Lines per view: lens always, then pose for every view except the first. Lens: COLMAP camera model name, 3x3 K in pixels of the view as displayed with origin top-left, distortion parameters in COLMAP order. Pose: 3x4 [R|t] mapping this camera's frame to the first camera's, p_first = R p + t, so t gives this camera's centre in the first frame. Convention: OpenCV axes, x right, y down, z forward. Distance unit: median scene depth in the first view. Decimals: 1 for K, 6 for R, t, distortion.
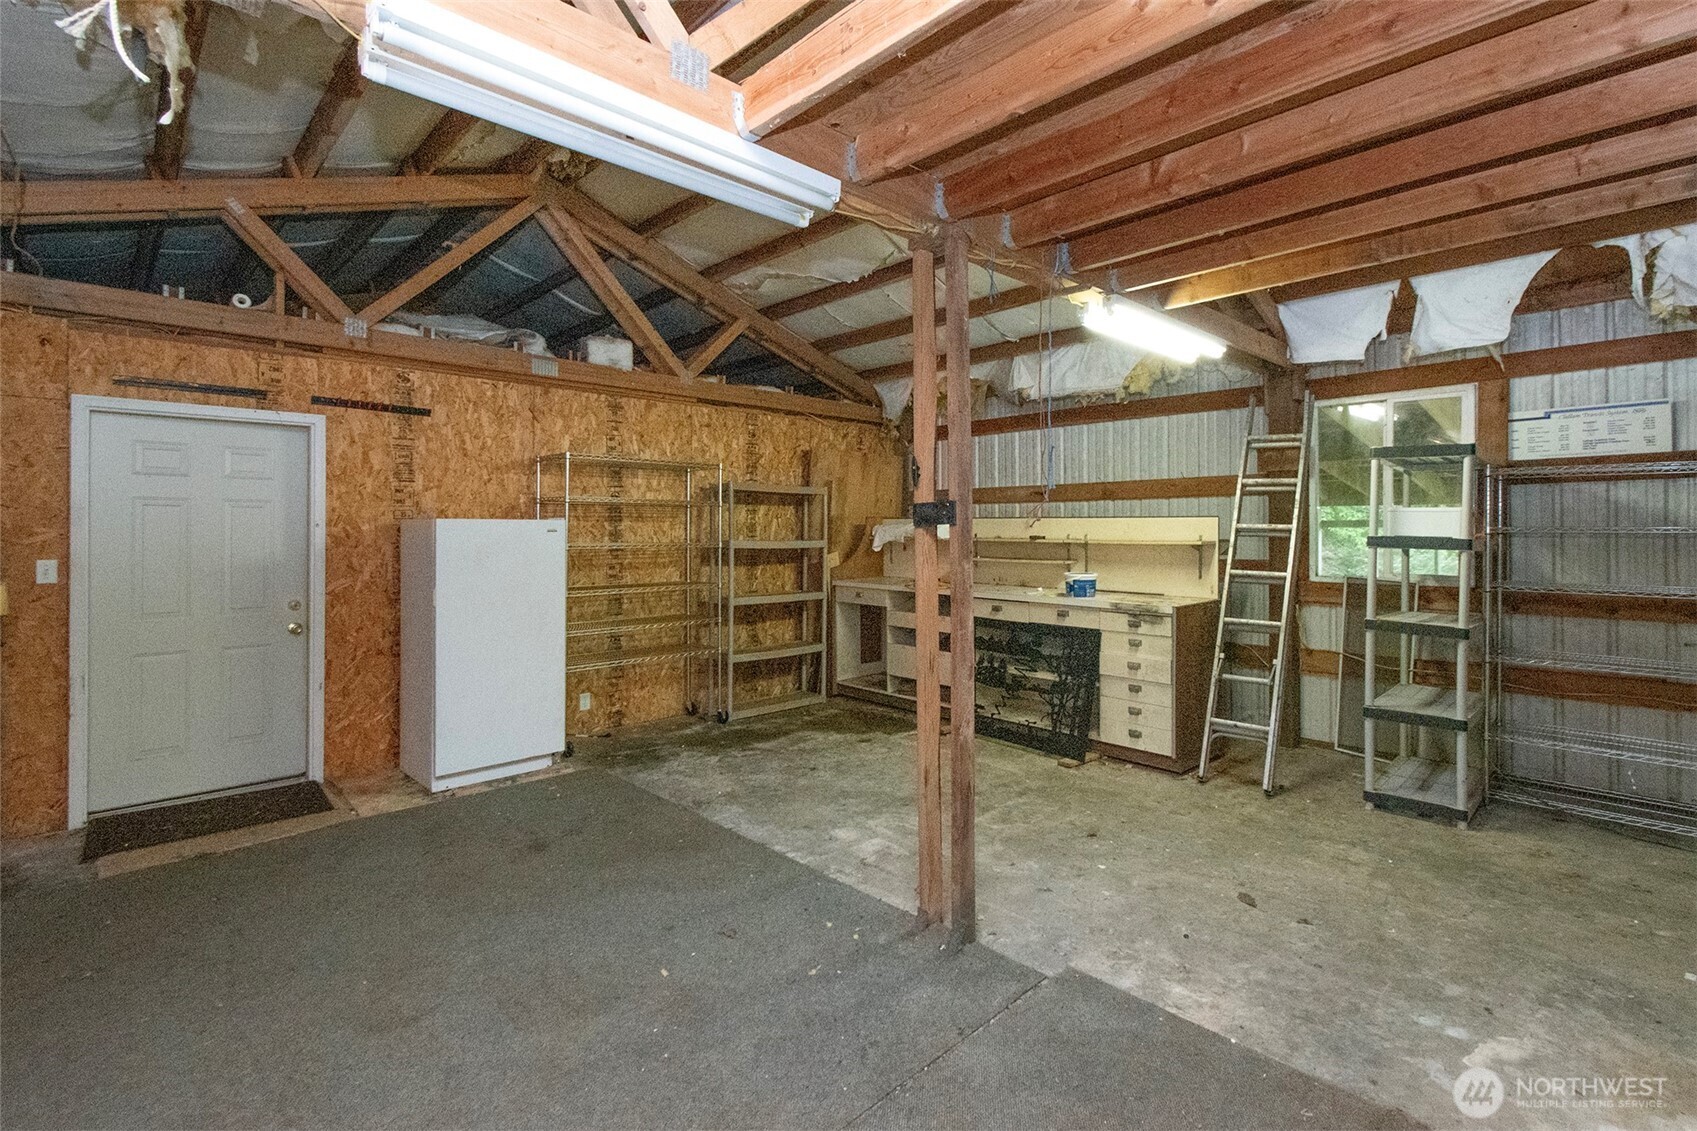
lens RADIAL K [[789.6, 0, 850.7], [0, 789.6, 533.1], [0, 0, 1]] dist [-0.000787, -0.000258]
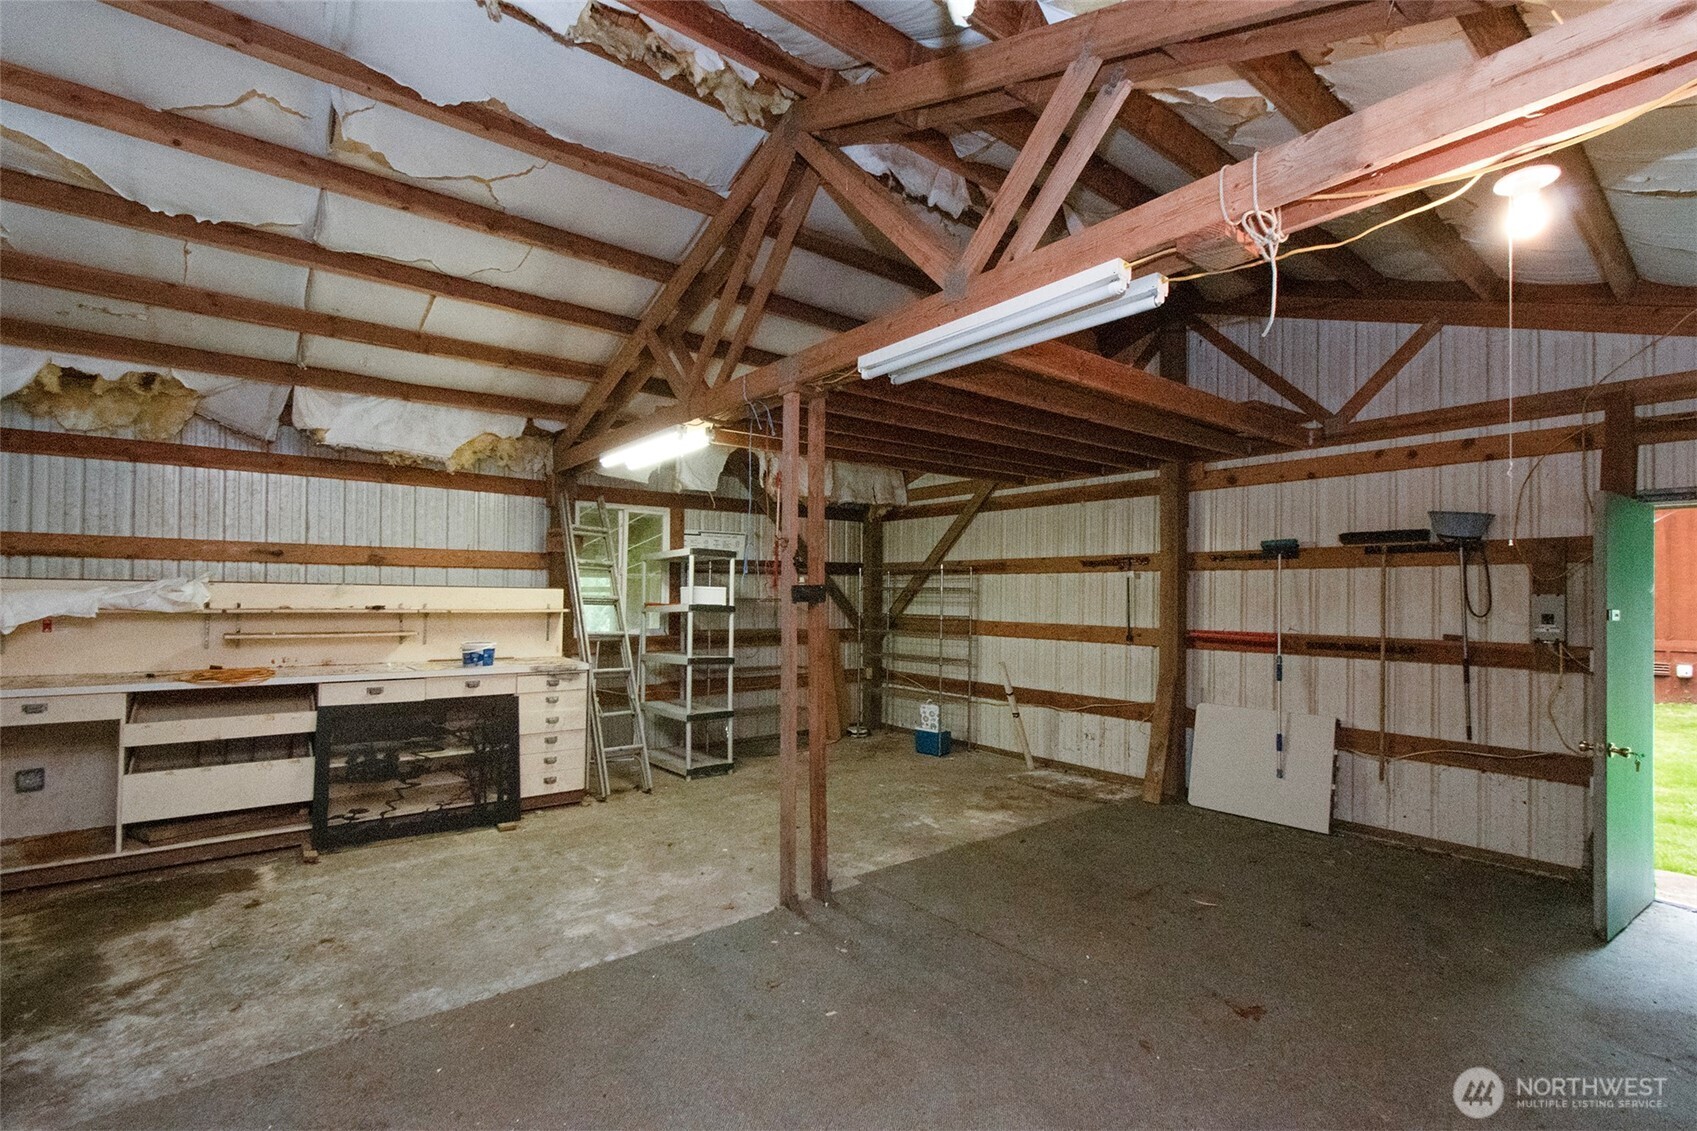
lens RADIAL K [[775.2, 0, 848.5], [0, 775.2, 565.5], [0, 0, 1]] dist [0.001982, 0.000313]
pose [[0.078406, 0.038410, 0.996181, -0.783488], [-0.006308, 0.999257, -0.038033, -0.015617], [-0.996902, -0.003302, 0.078590, 0.523308]]
